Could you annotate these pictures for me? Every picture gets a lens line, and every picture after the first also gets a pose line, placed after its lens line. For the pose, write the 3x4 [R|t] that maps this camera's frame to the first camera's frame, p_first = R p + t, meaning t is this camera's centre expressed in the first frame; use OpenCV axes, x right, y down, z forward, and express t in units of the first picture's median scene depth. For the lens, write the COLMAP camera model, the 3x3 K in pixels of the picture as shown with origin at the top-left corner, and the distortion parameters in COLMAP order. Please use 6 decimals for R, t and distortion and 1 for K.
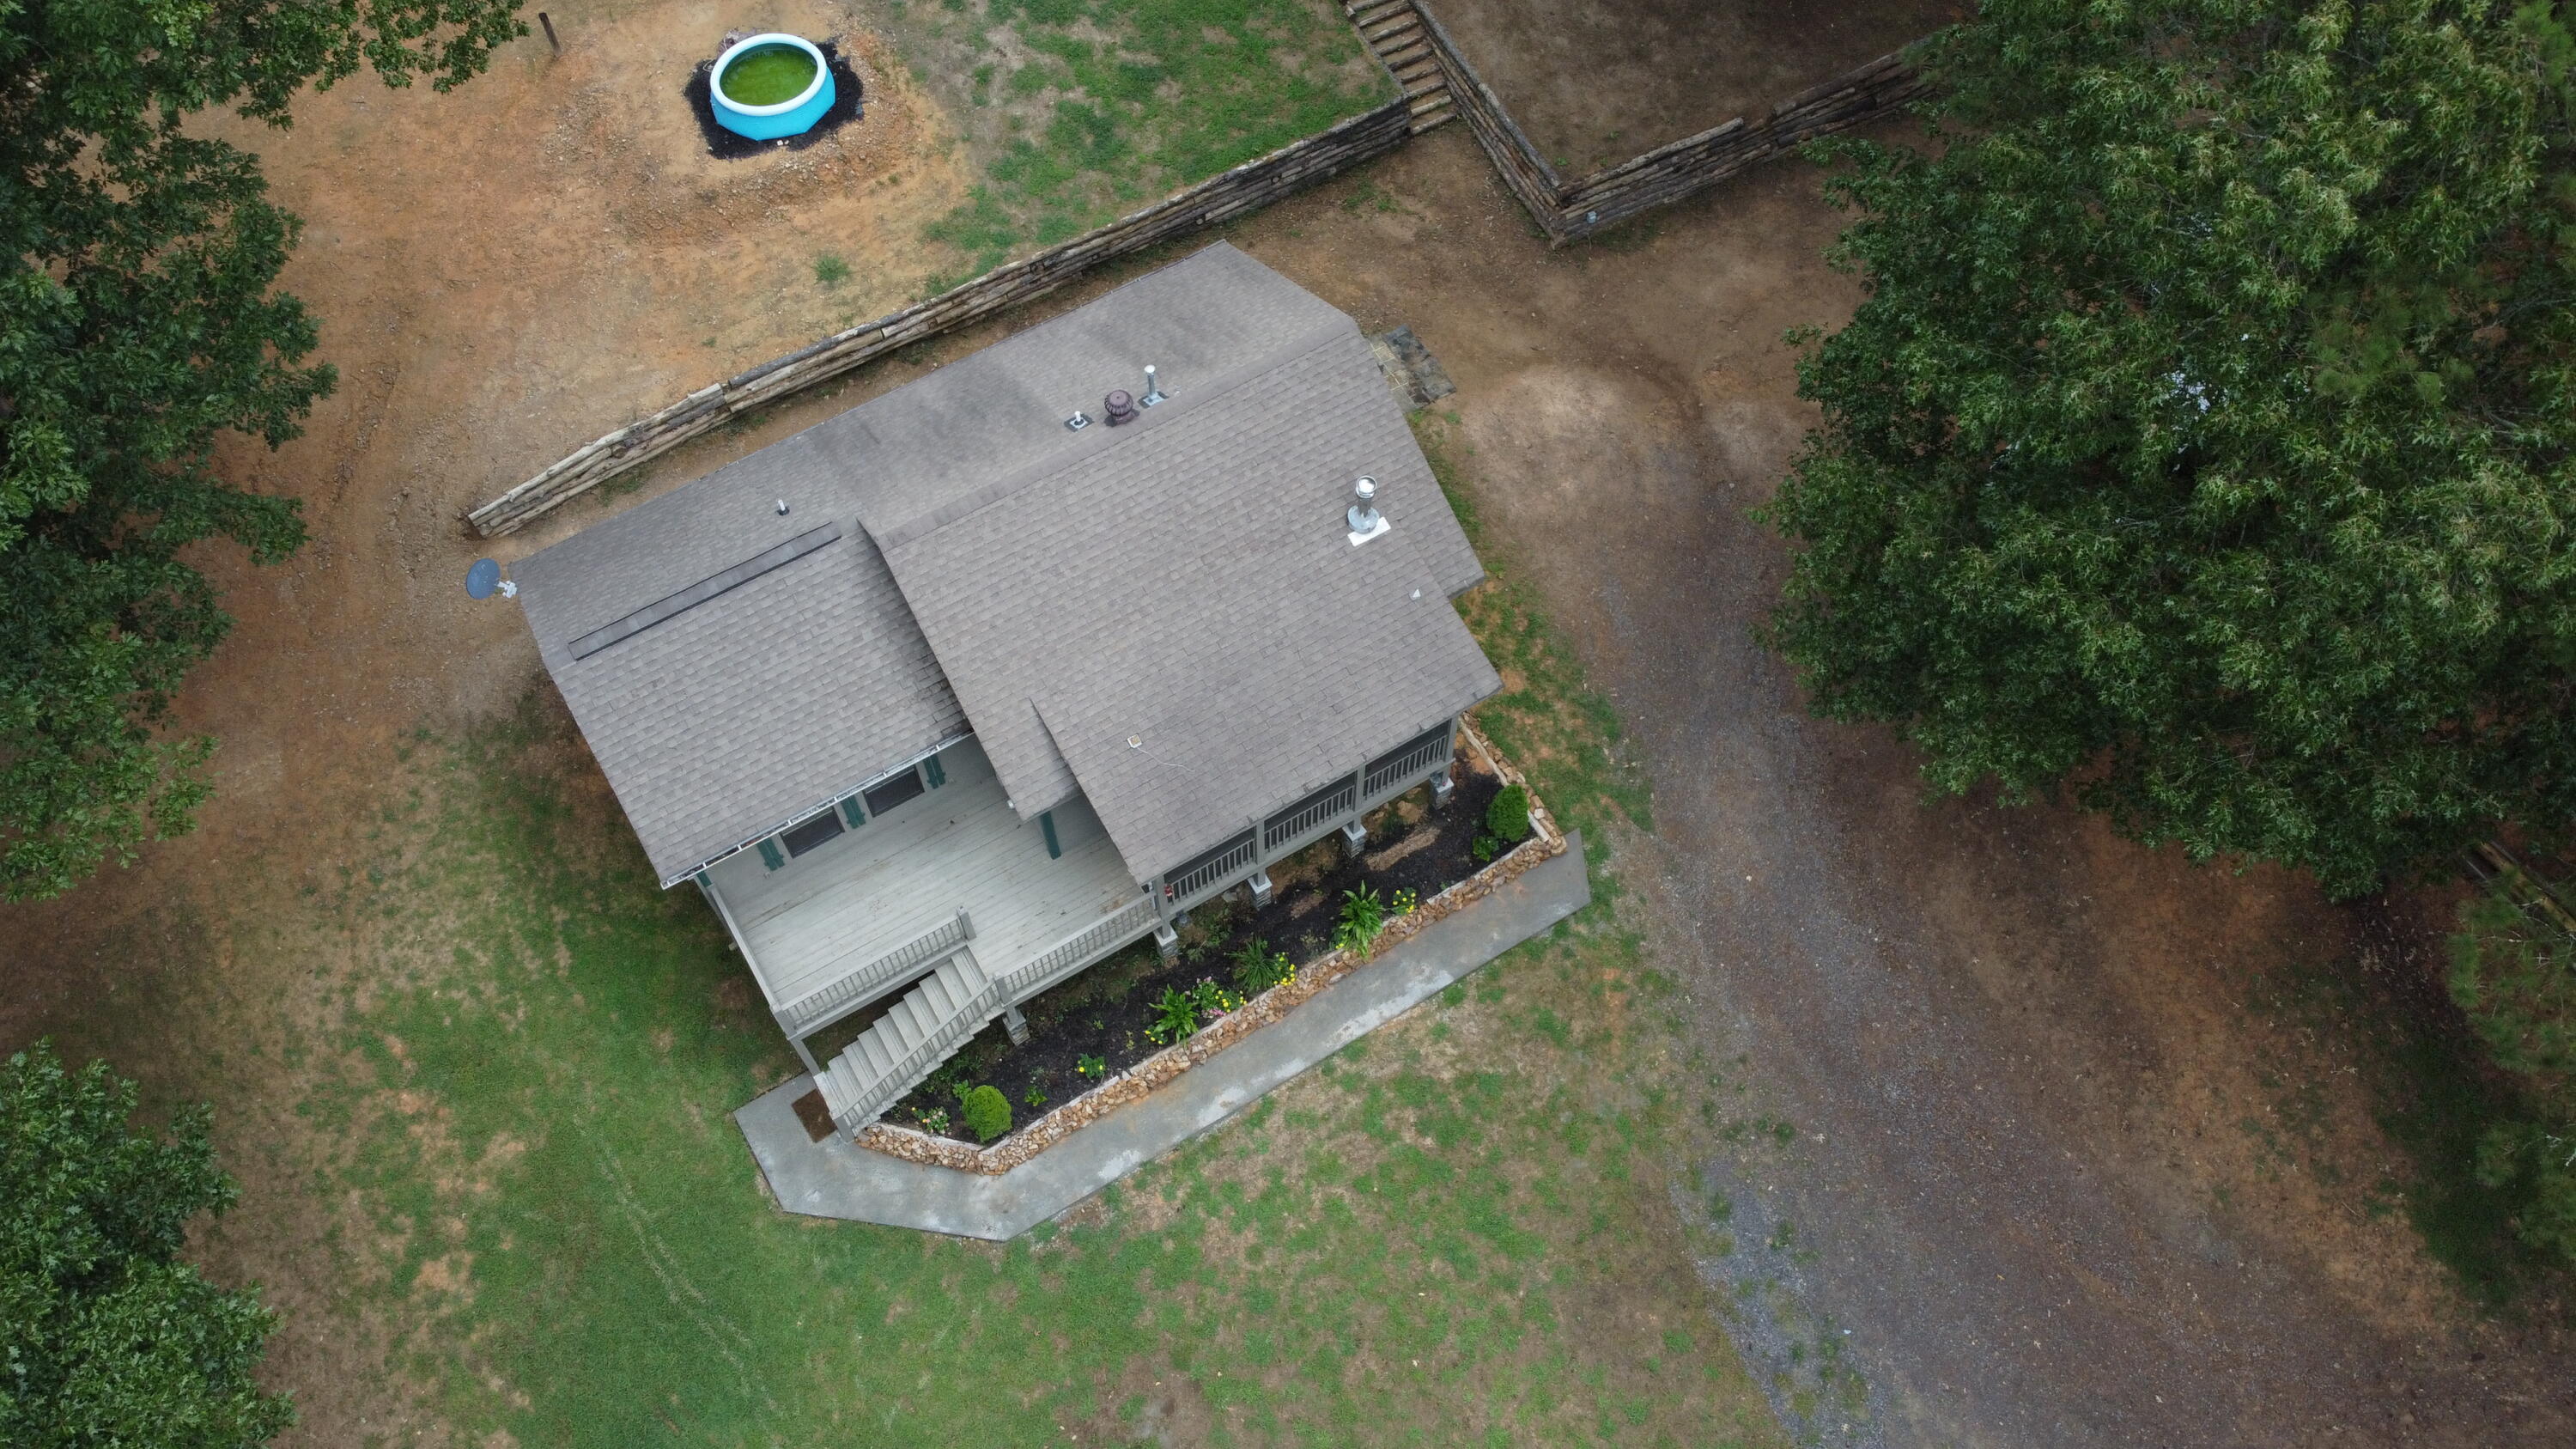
lens RADIAL K [[1952.9, 0, 1302.6], [0, 1952.9, 732.1], [0, 0, 1]] dist [0.005296, -0.024705]
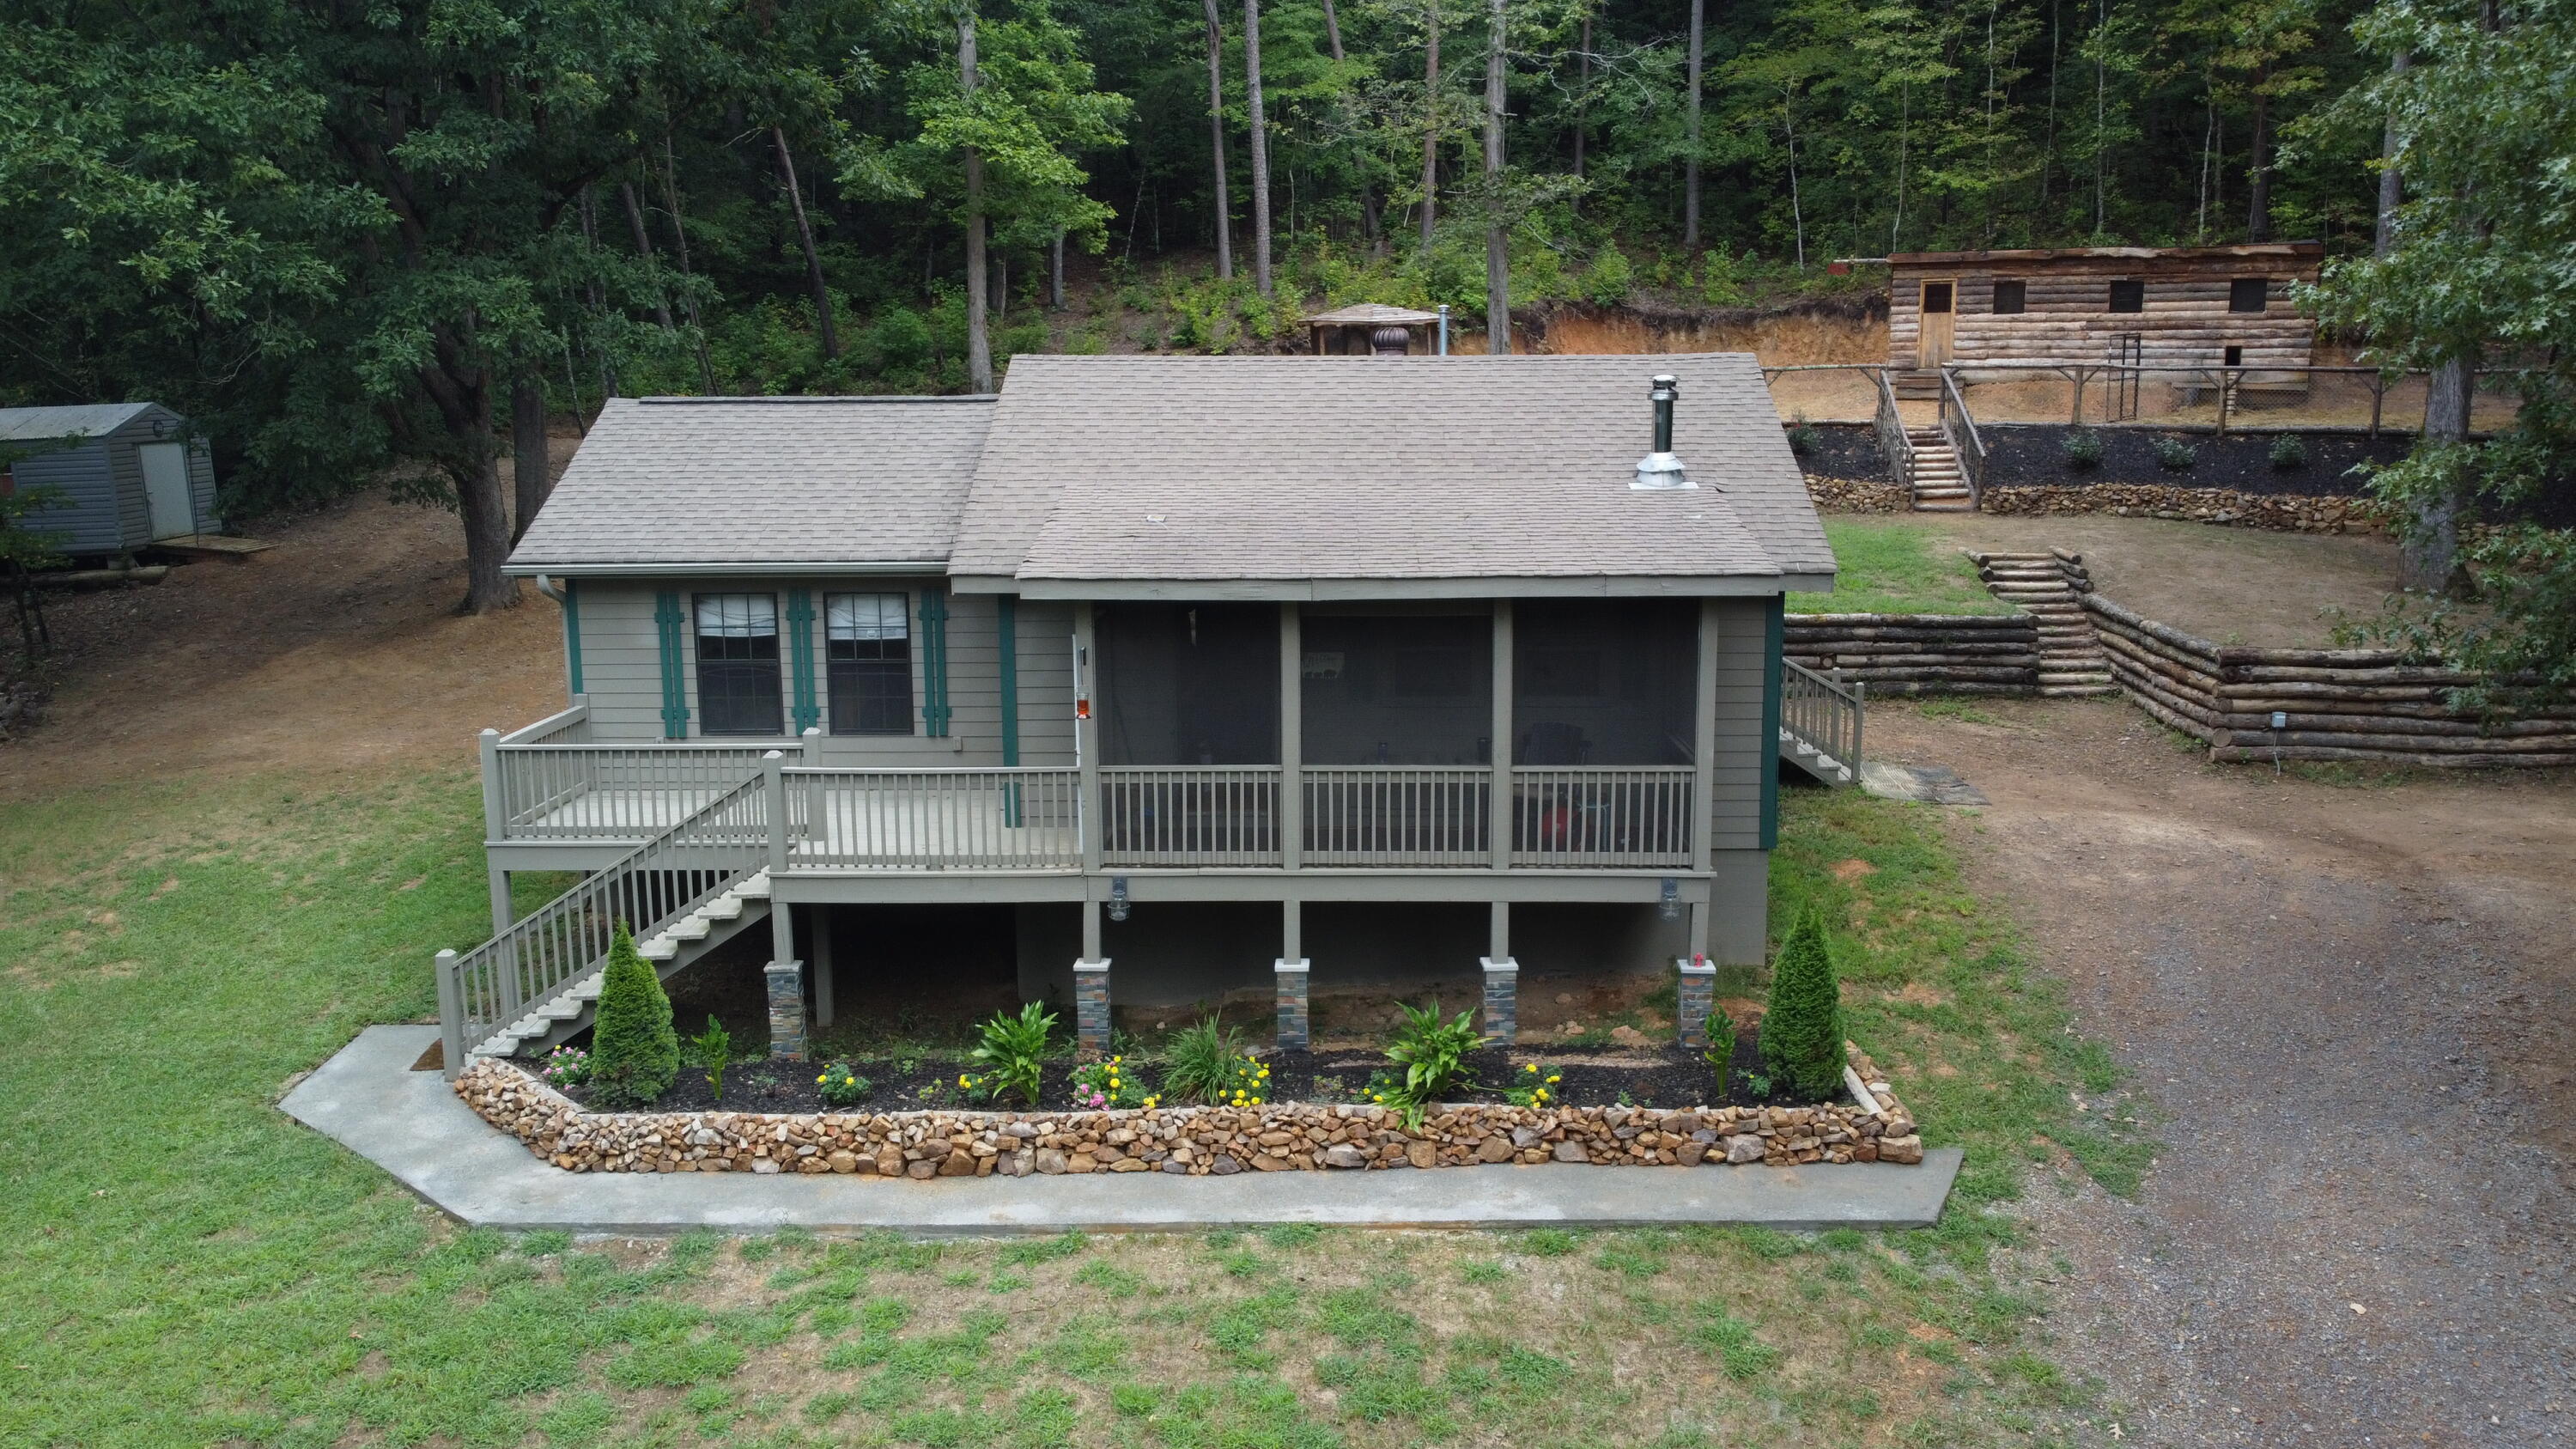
lens RADIAL K [[1945.5, 0, 1295.6], [0, 1945.5, 728.2], [0, 0, 1]] dist [0.005458, -0.009499]
pose [[0.842236, 0.078260, -0.533399, 0.251509], [-0.467123, 0.599875, -0.649574, 0.373011], [0.269137, 0.796257, 0.541793, 0.630215]]
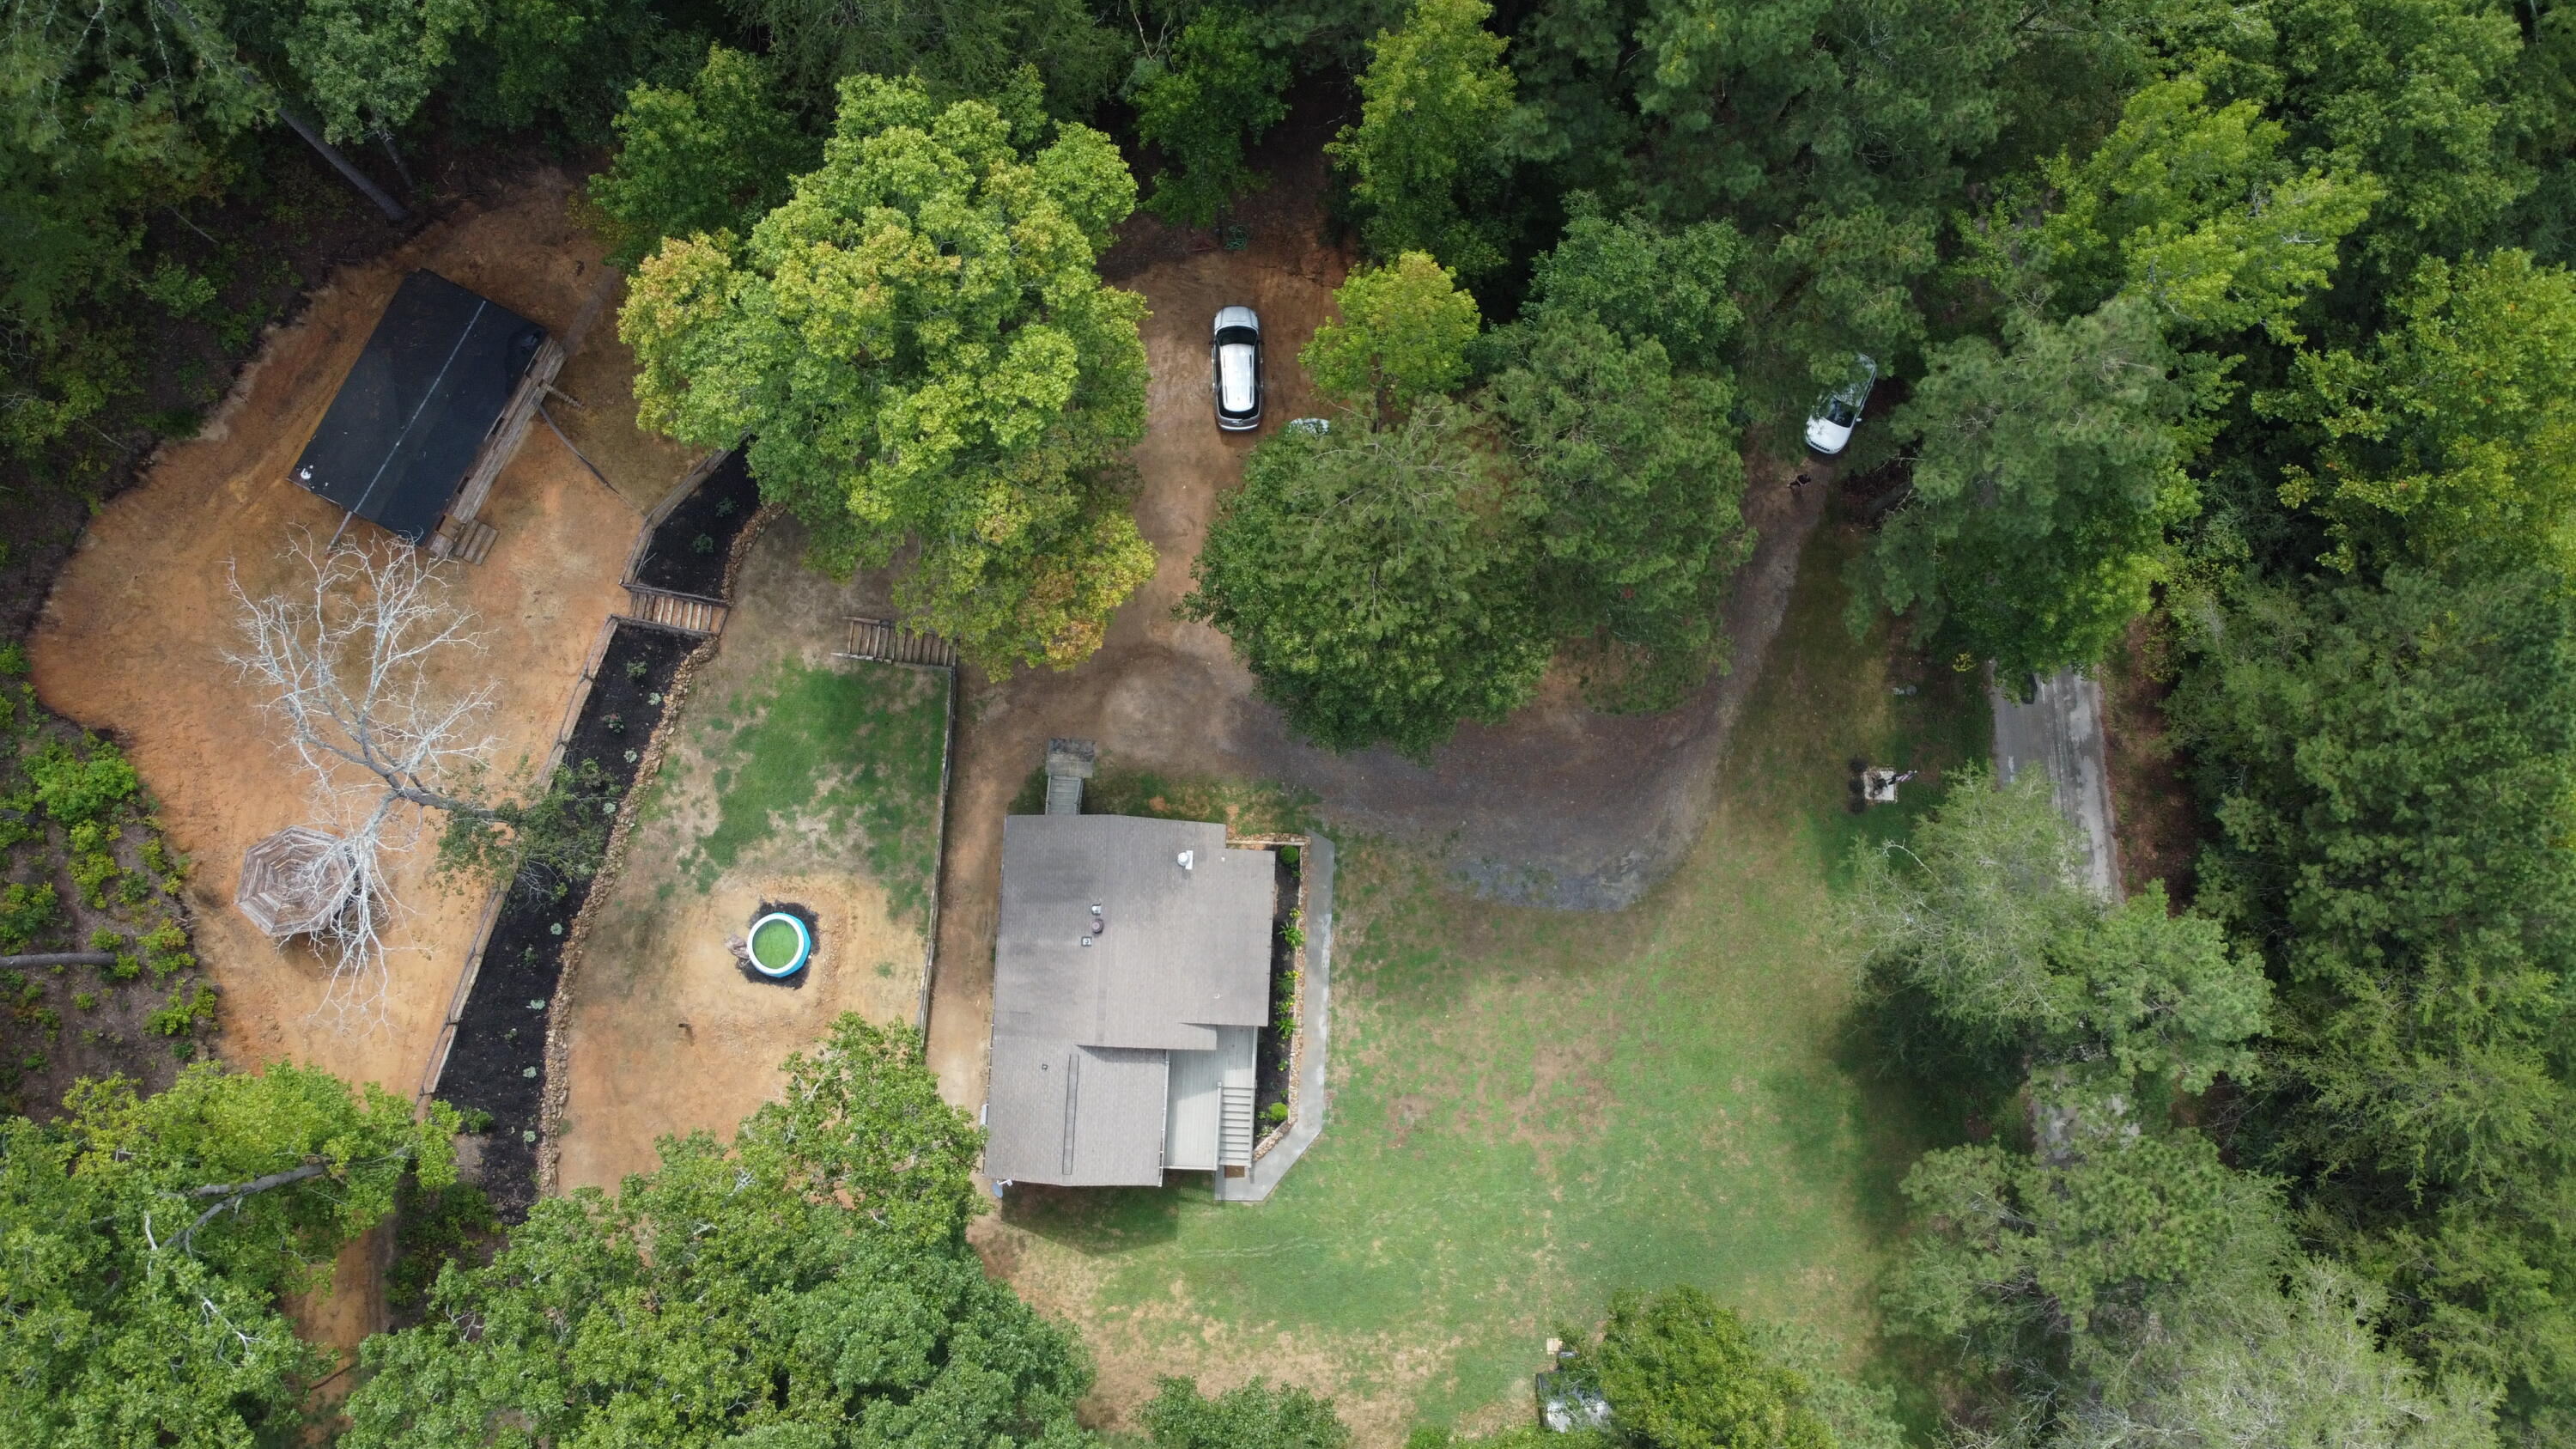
lens RADIAL K [[1950.7, 0, 1295.4], [0, 1950.7, 731.1], [0, 0, 1]] dist [0.008726, -0.014524]
pose [[0.556535, -0.823346, 0.111221, -0.025974], [0.731036, 0.548894, 0.405341, -0.956324], [-0.394785, -0.144280, 0.907374, -1.061790]]
